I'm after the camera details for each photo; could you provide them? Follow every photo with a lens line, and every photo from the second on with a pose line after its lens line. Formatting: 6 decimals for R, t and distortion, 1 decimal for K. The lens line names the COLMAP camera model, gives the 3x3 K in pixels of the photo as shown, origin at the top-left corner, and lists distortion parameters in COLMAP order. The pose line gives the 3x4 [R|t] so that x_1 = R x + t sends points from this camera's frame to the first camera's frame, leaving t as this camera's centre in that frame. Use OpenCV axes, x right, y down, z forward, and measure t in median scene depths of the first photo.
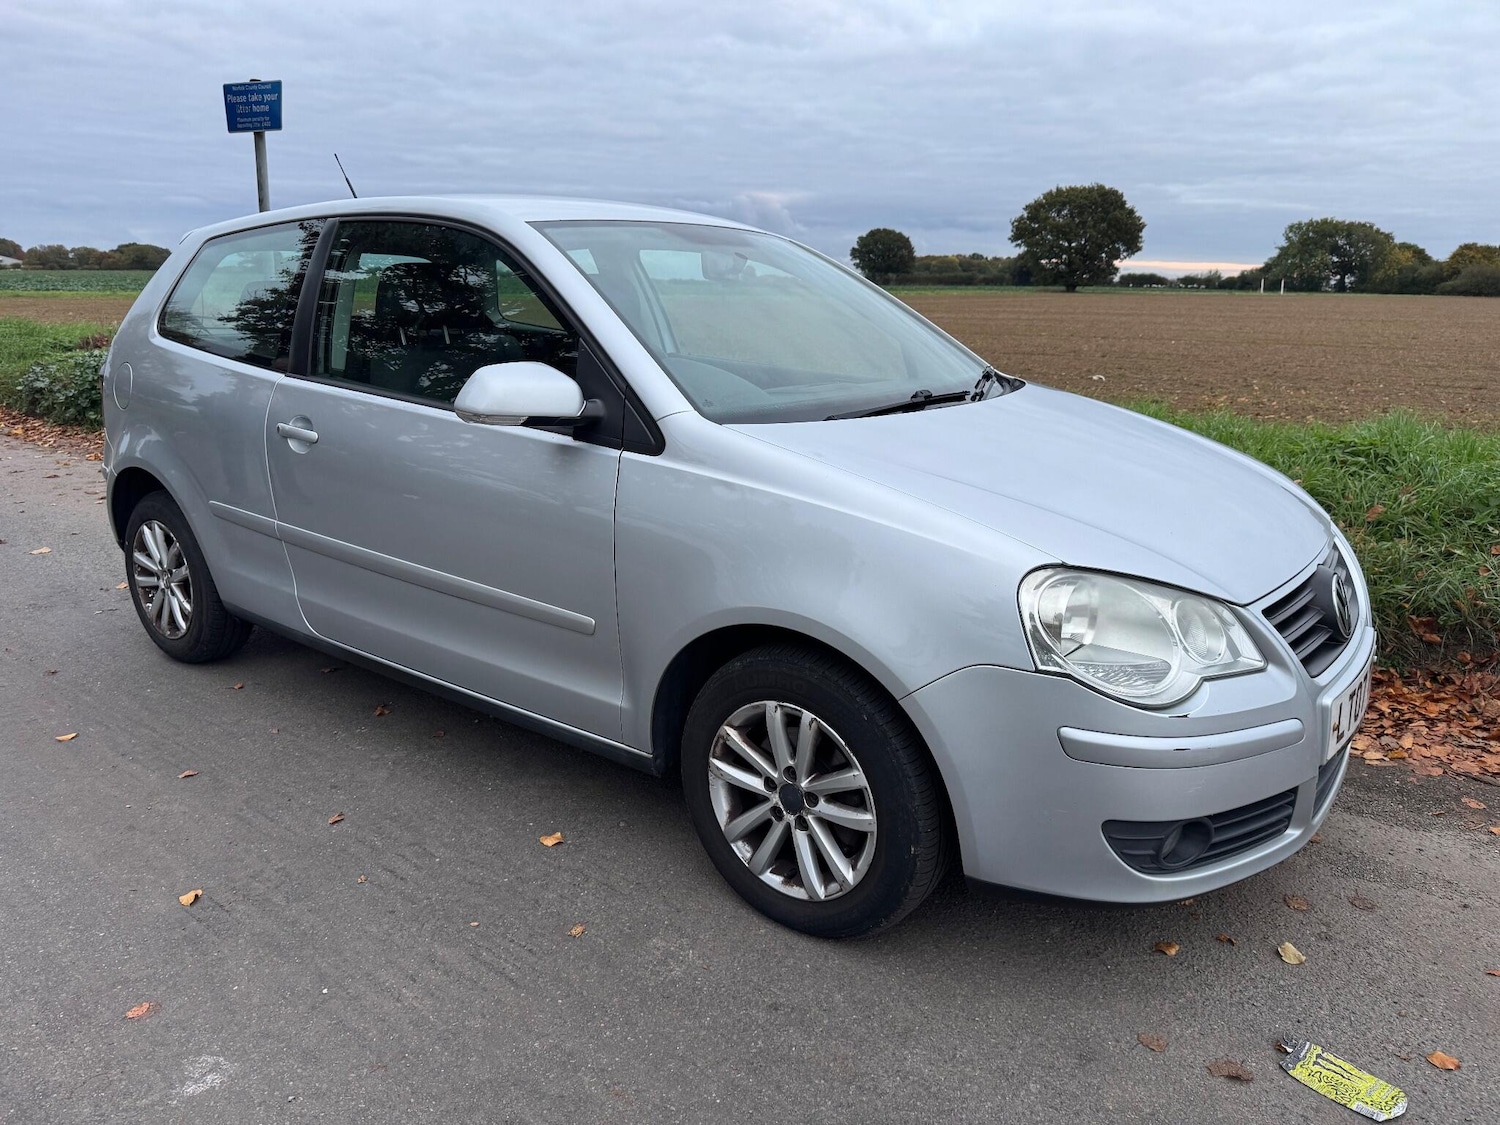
lens RADIAL K [[1051.5, 0, 746.6], [0, 1051.5, 573.7], [0, 0, 1]] dist [0.028911, -0.036380]
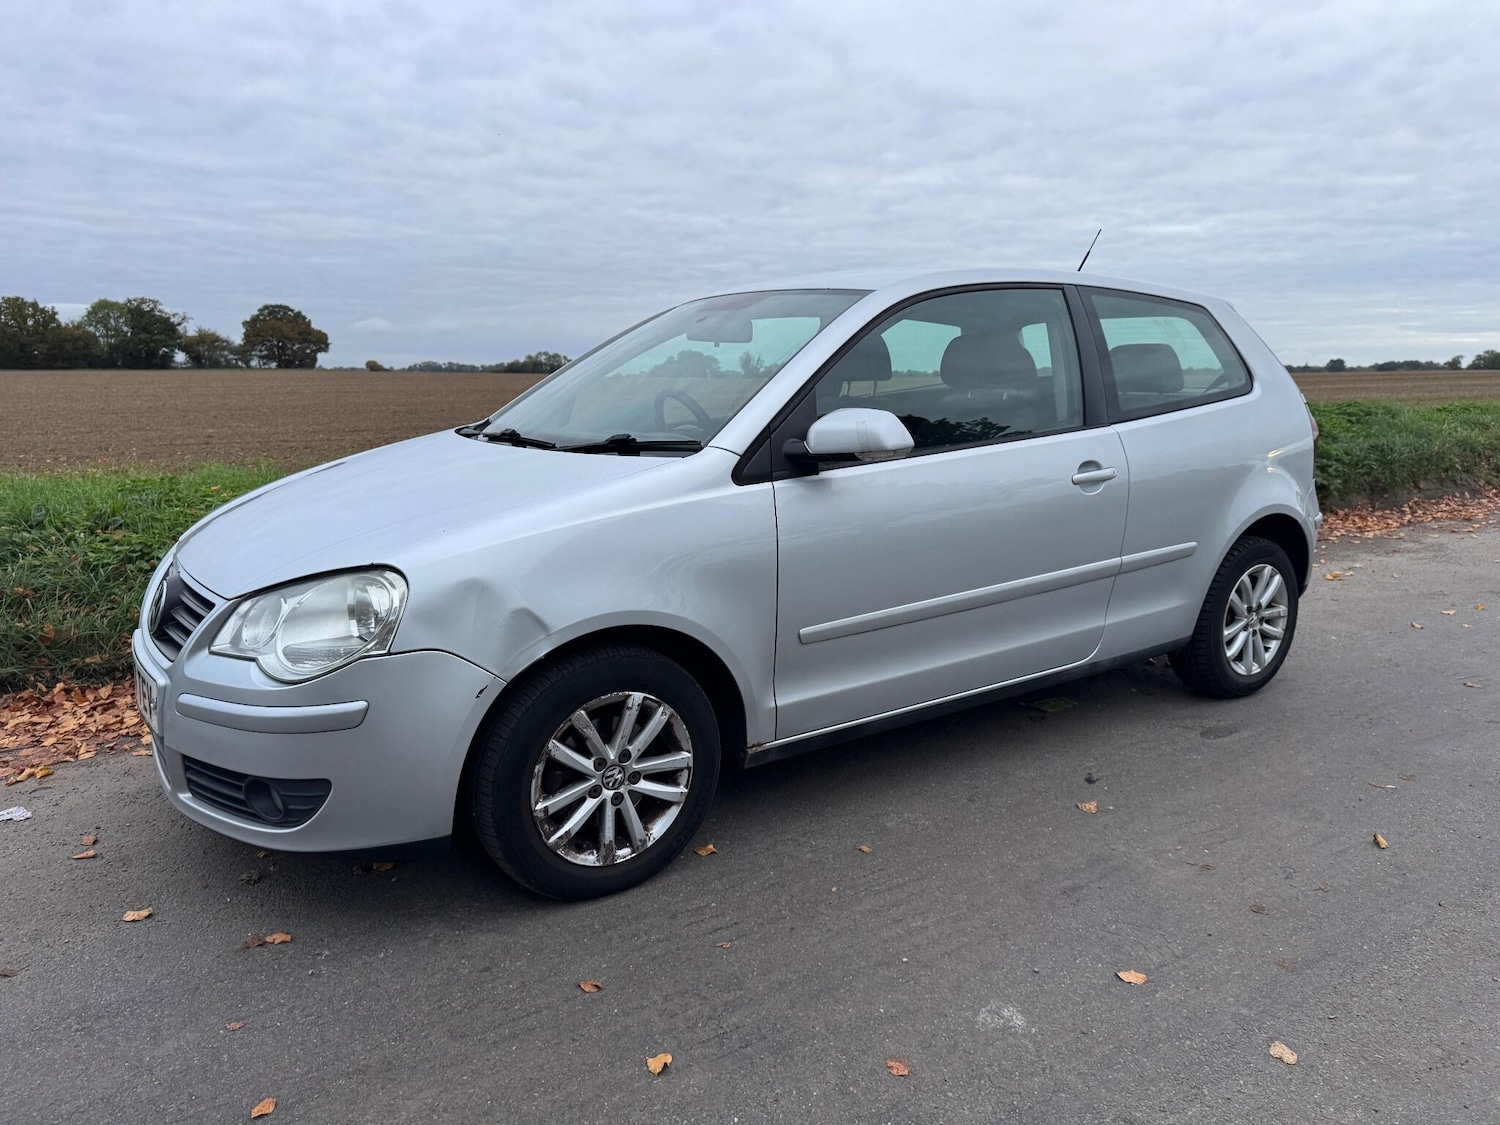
lens RADIAL K [[1051.5, 0, 760.1], [0, 1051.5, 567.7], [0, 0, 1]] dist [0.028911, -0.036380]
pose [[0.293661, -0.189612, 0.936915, -0.297082], [0.254036, 0.960365, 0.114735, -0.035627], [-0.921536, 0.204317, 0.330190, 0.145289]]
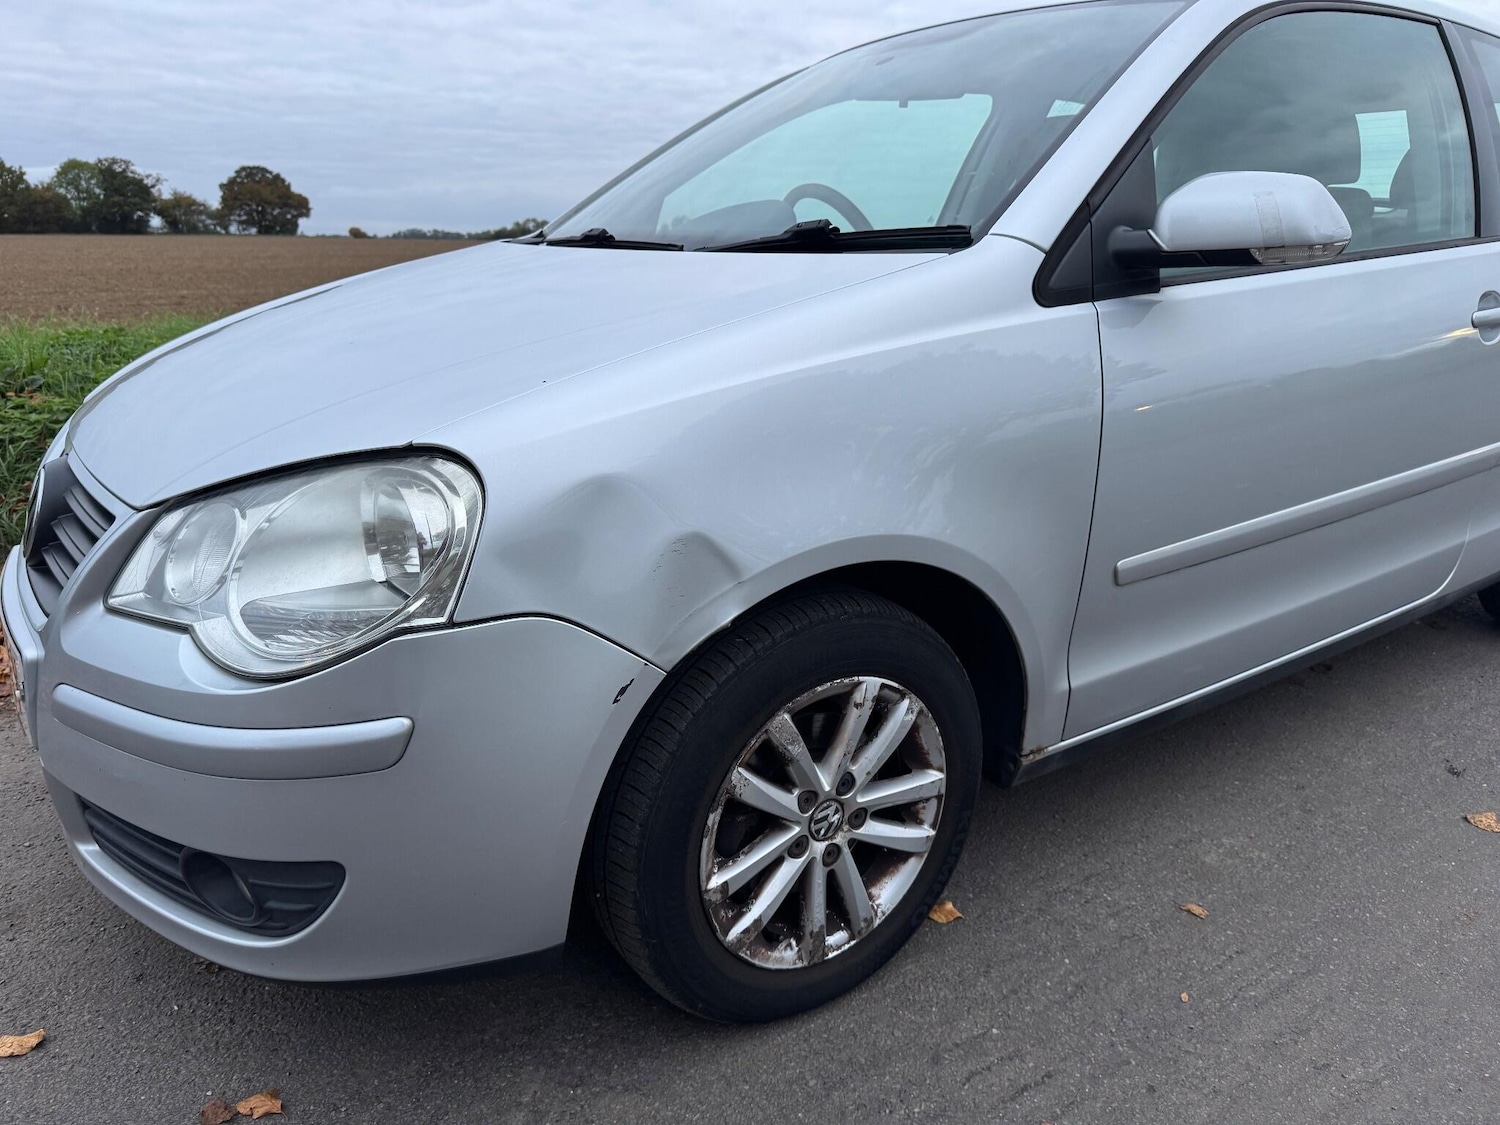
lens RADIAL K [[1059.8, 0, 754.9], [0, 1059.8, 568.0], [0, 0, 1]] dist [0.003513, -0.007058]
pose [[0.294945, -0.292551, 0.909627, -0.204759], [0.246394, 0.943068, 0.223413, -0.035386], [-0.923199, 0.158232, 0.350236, 0.225143]]
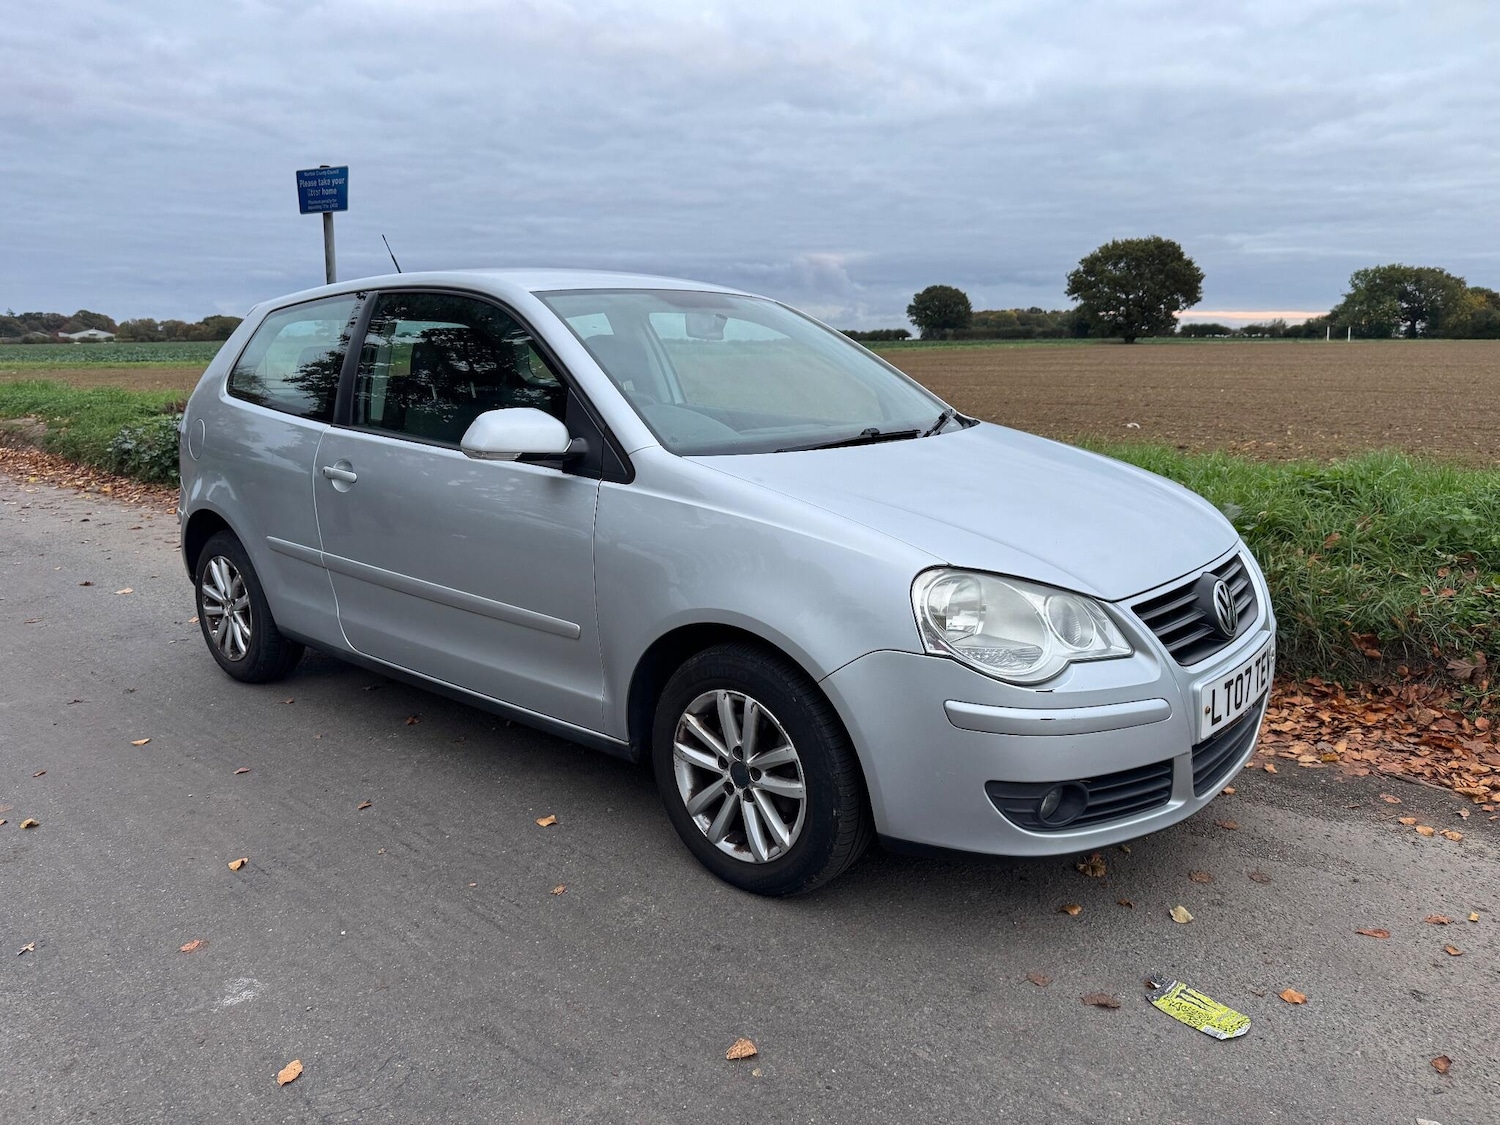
lens RADIAL K [[1051.5, 0, 746.9], [0, 1051.5, 574.9], [0, 0, 1]] dist [0.028911, -0.036380]
pose [[0.998338, -0.007432, -0.057150, 0.026425], [0.004480, 0.998657, -0.051609, 0.011826], [0.057457, 0.051267, 0.997031, -0.037972]]
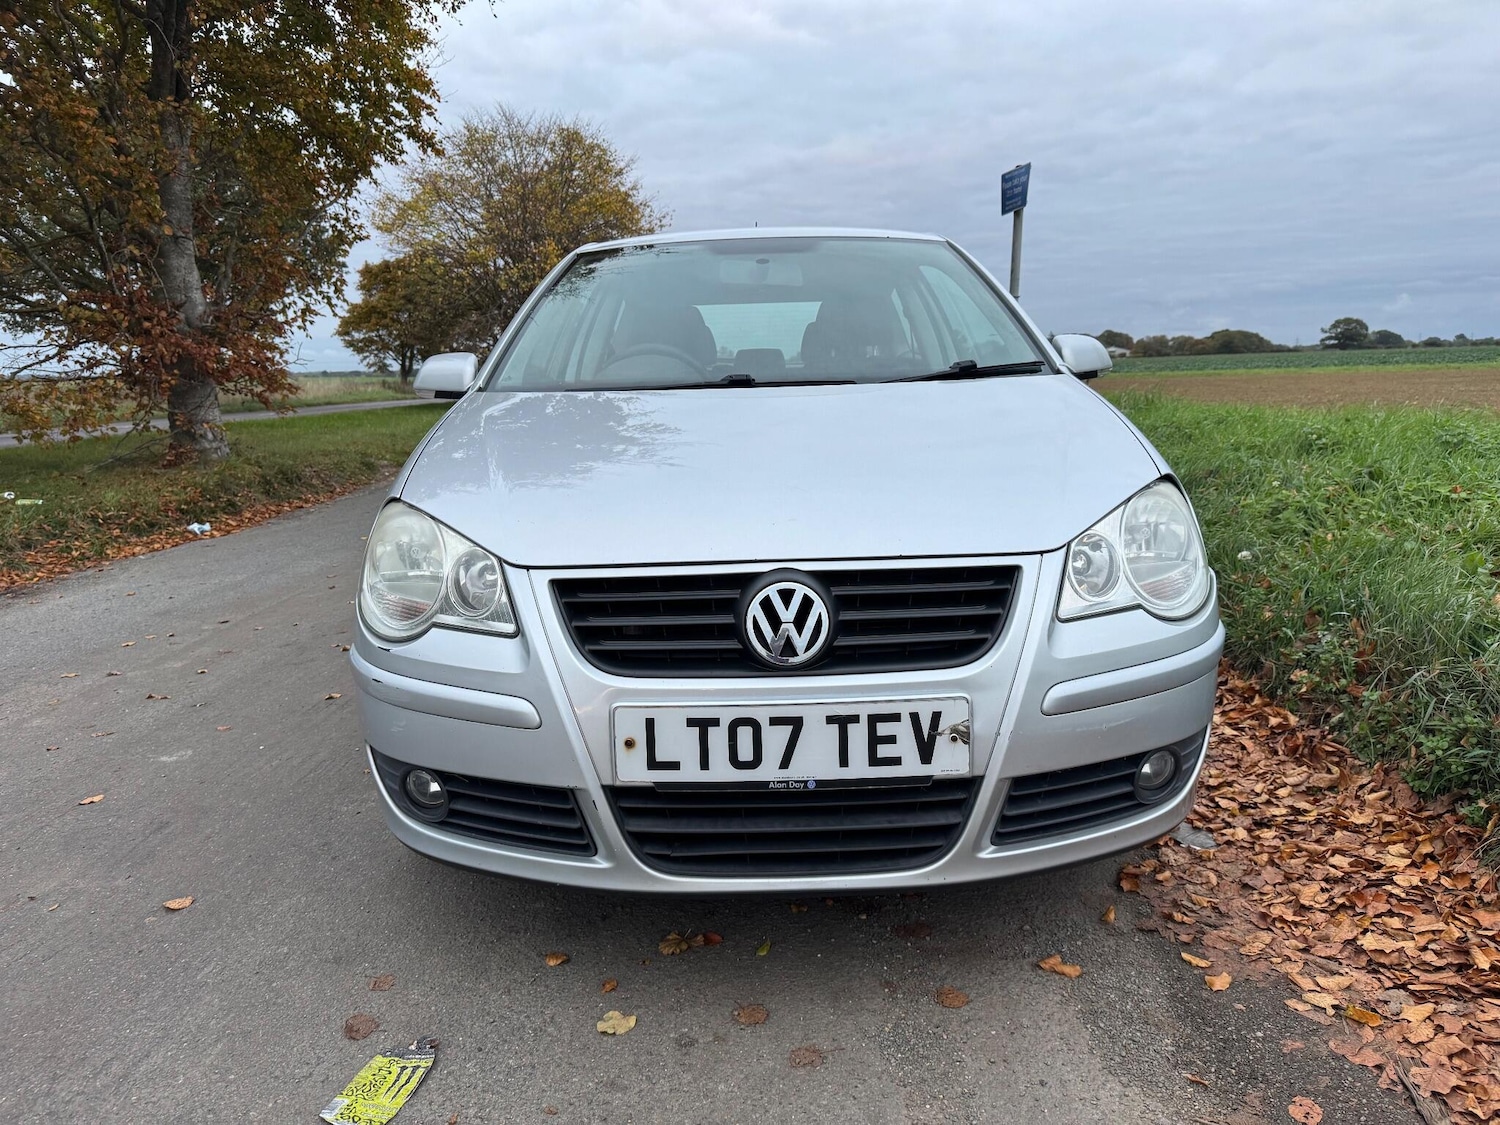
lens RADIAL K [[1051.5, 0, 768.1], [0, 1051.5, 575.3], [0, 0, 1]] dist [0.028911, -0.036380]
pose [[0.612837, 0.119179, -0.781170, 0.263257], [-0.173993, 0.984651, 0.013724, -0.002550], [0.770816, 0.127508, 0.624167, 0.119530]]
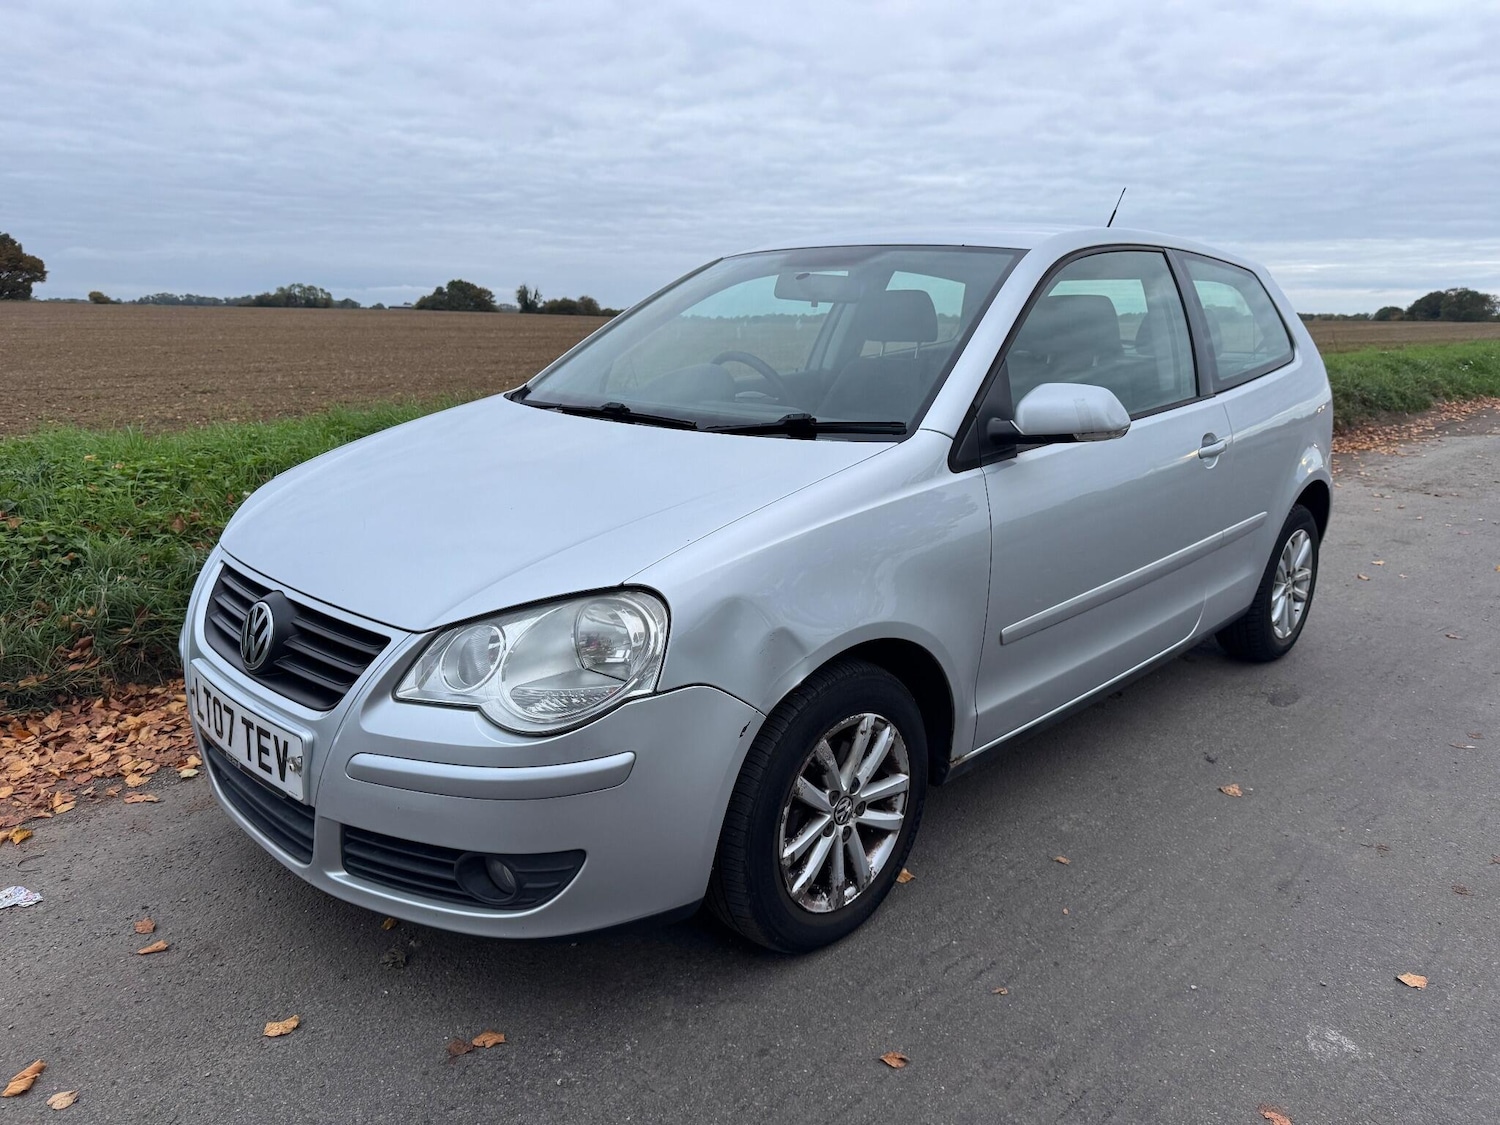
lens RADIAL K [[1059.8, 0, 753.5], [0, 1059.8, 561.3], [0, 0, 1]] dist [0.003513, -0.007058]
pose [[0.101178, -0.239174, 0.965691, -0.284526], [0.246226, 0.946493, 0.208621, -0.068628], [-0.963917, 0.216670, 0.154655, 0.245702]]
